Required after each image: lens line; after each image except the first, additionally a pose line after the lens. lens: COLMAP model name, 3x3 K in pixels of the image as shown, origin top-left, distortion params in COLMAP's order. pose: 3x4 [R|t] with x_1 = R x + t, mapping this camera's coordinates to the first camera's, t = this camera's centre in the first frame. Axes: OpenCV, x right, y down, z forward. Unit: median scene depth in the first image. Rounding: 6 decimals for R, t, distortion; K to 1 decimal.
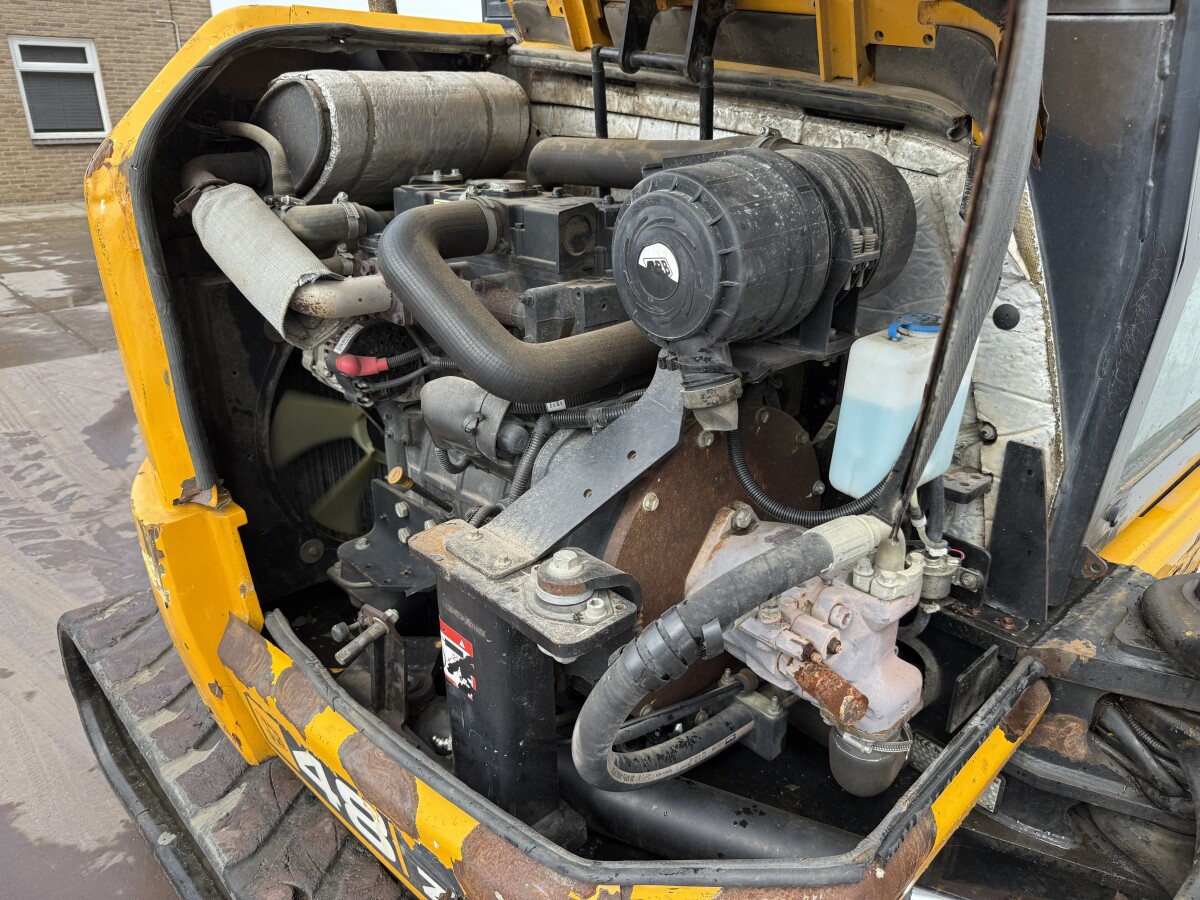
lens RADIAL K [[838.5, 0, 607.4], [0, 838.5, 454.3], [0, 0, 1]] dist [0.027293, -0.035710]
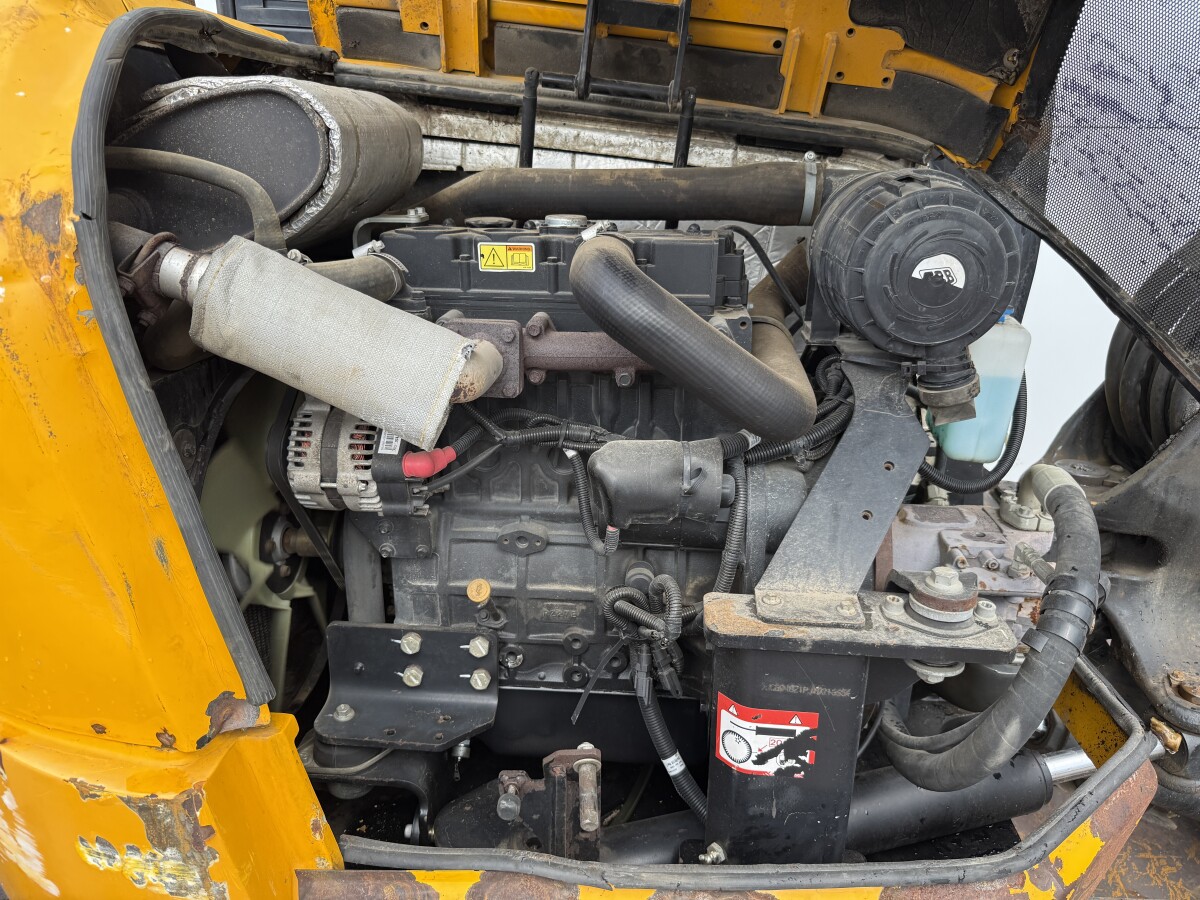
lens RADIAL K [[838.5, 0, 604.1], [0, 838.5, 445.0], [0, 0, 1]] dist [0.027293, -0.035710]
pose [[0.752205, -0.211889, 0.623931, -0.677990], [0.247293, 0.968453, 0.030756, -0.109911], [-0.610765, 0.131159, 0.780874, 0.325601]]
